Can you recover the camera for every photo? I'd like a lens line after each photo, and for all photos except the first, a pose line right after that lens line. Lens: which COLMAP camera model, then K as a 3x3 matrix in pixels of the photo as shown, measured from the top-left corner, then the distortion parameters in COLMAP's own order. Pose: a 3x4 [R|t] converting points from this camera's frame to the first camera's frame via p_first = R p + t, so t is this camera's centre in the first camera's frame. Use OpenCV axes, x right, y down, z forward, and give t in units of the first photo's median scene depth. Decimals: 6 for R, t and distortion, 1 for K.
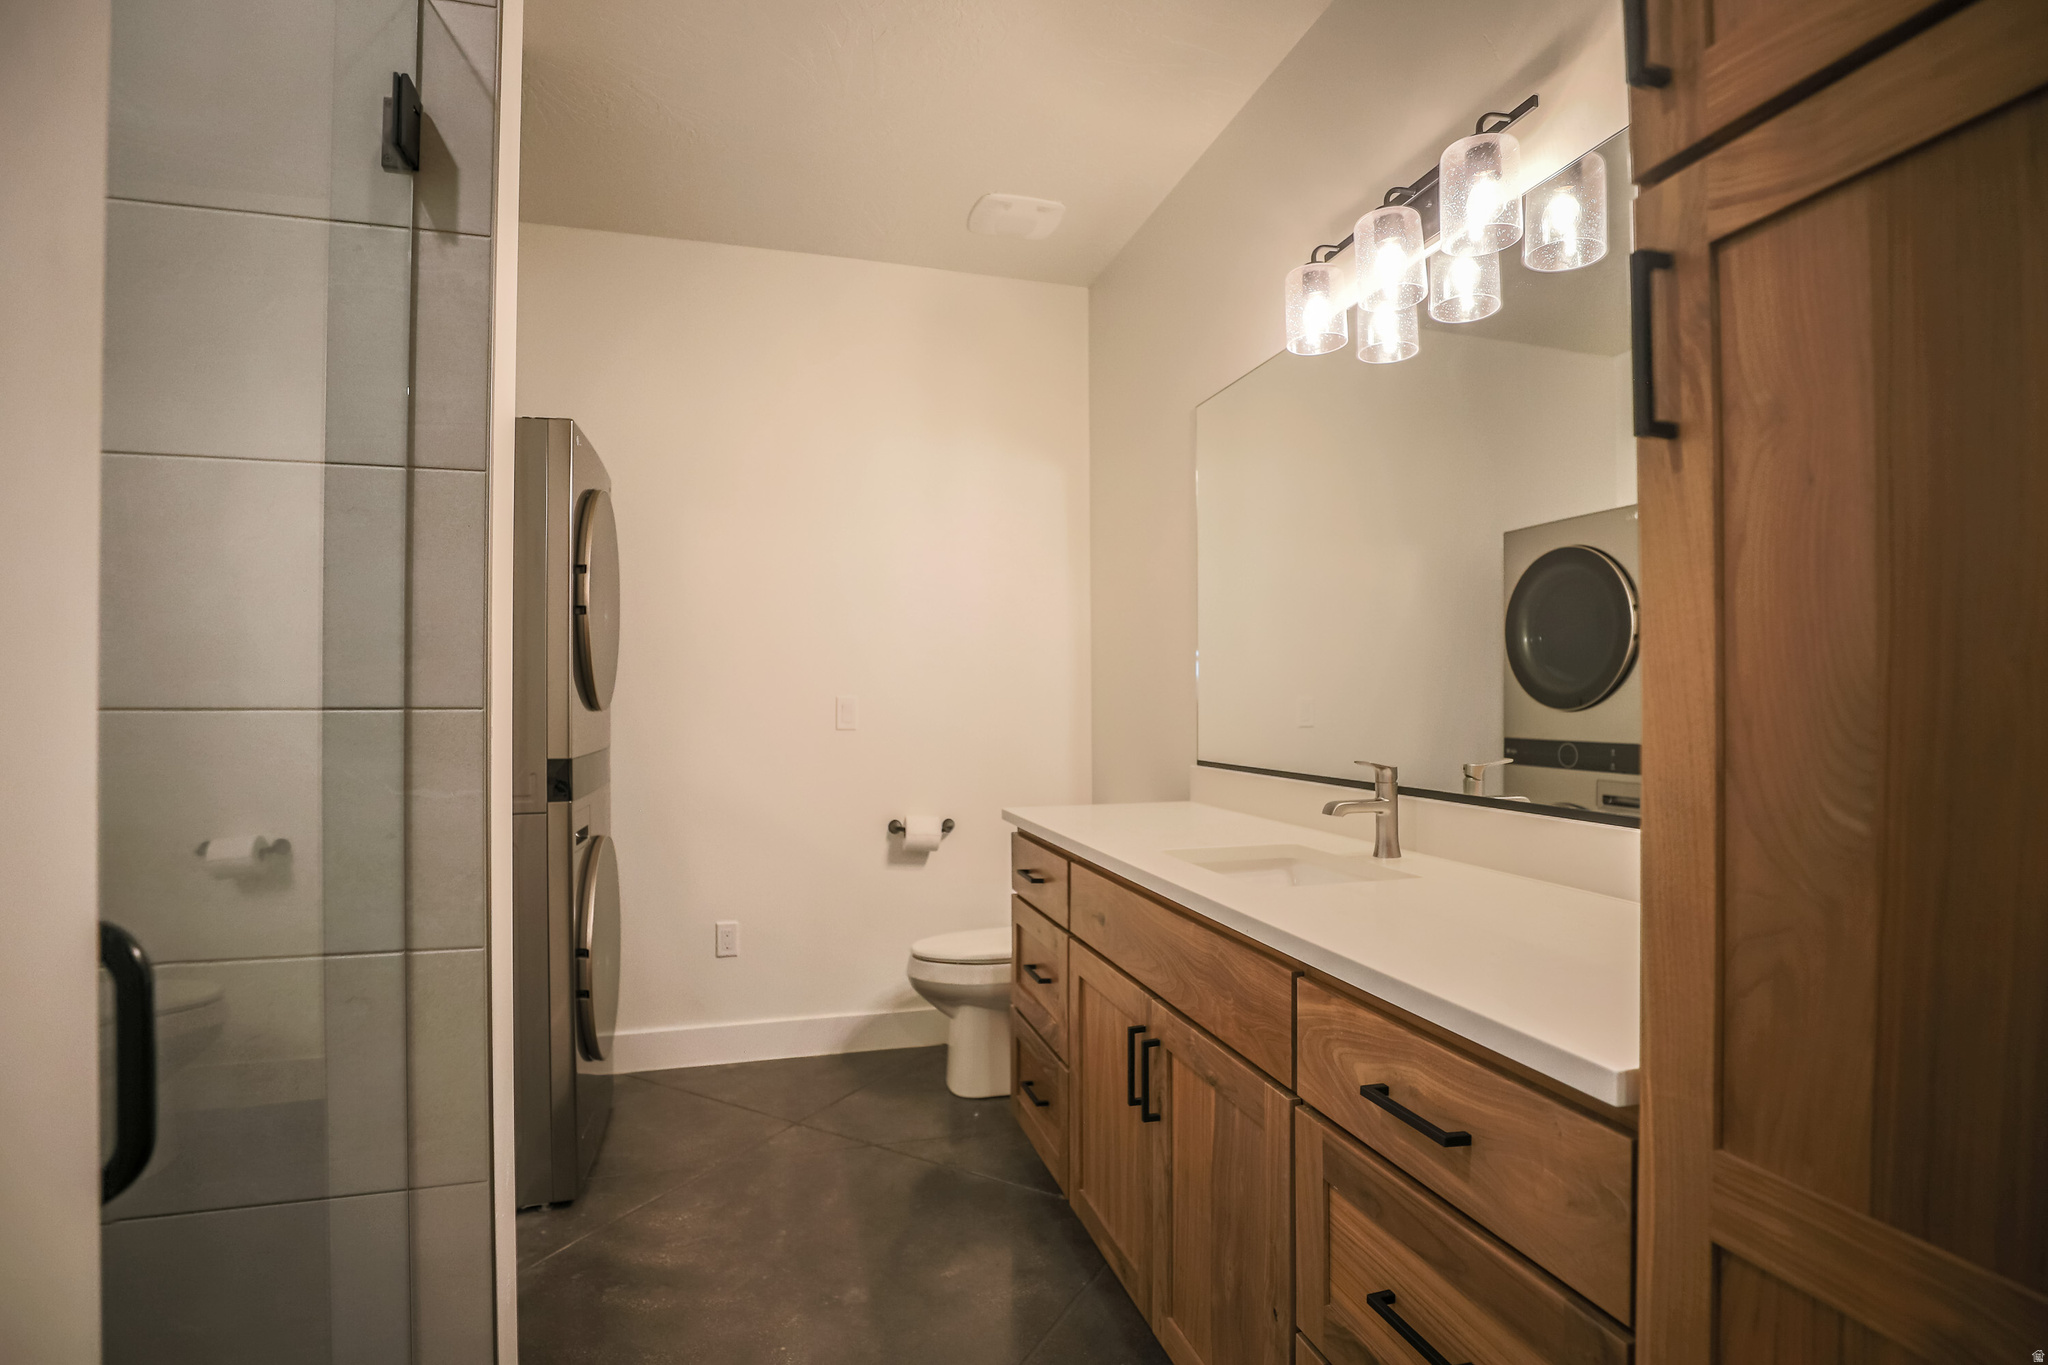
lens RADIAL K [[1004.8, 0, 1024.4], [0, 1004.8, 688.8], [0, 0, 1]] dist [-0.041335, 0.010305]
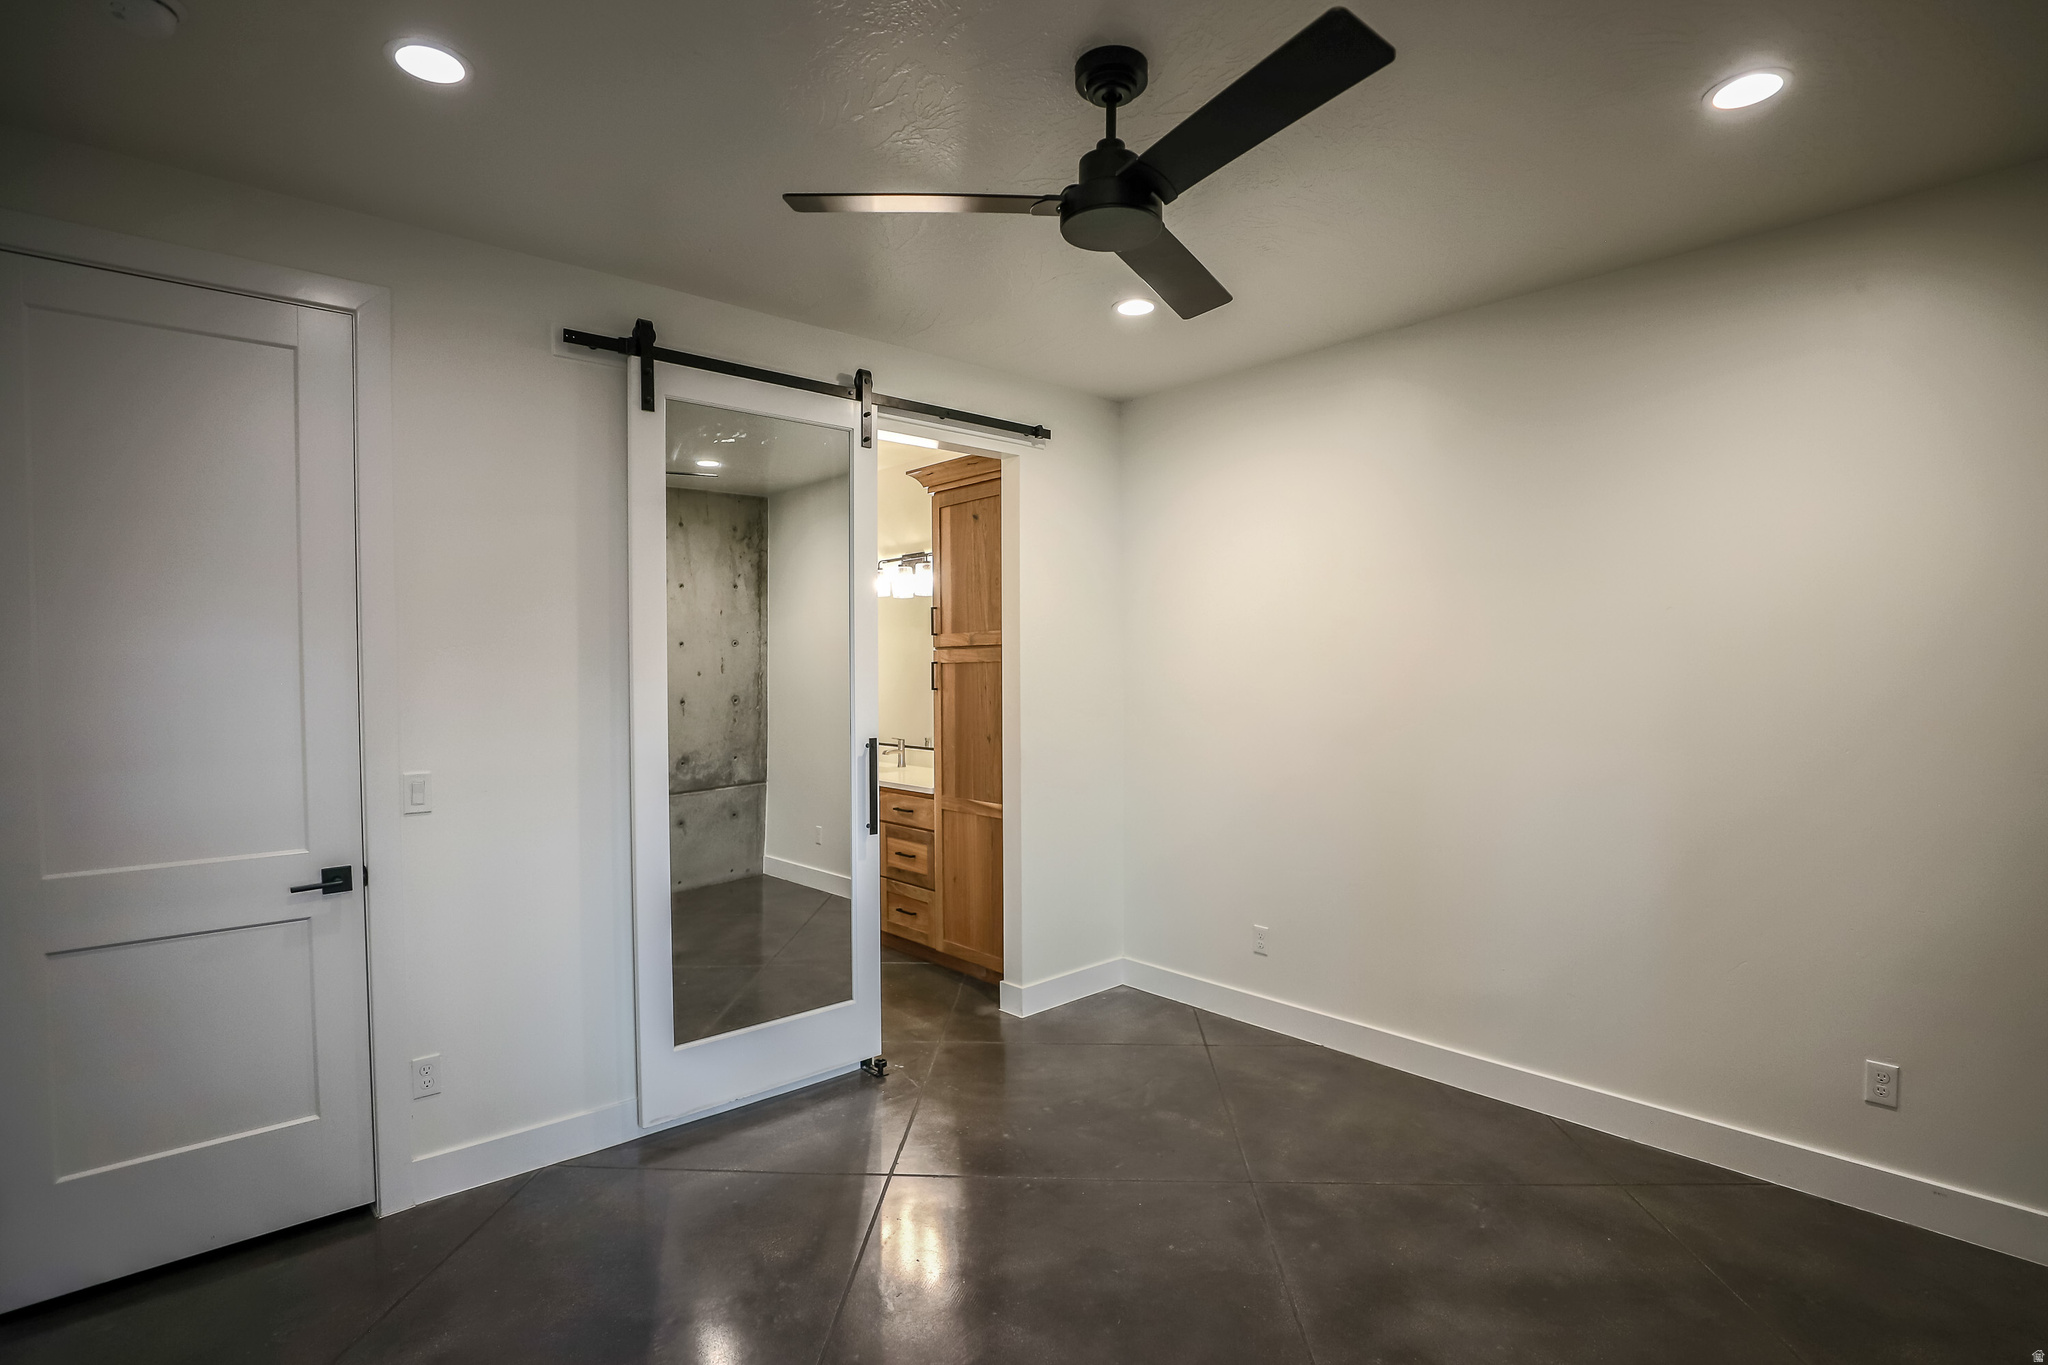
lens RADIAL K [[1004.8, 0, 1026.2], [0, 1004.8, 679.1], [0, 0, 1]] dist [-0.041335, 0.010305]
pose [[0.900805, -0.012788, 0.434035, -1.084696], [0.002238, 0.999690, 0.024809, -0.312649], [-0.434217, -0.021377, 0.900554, -3.339841]]
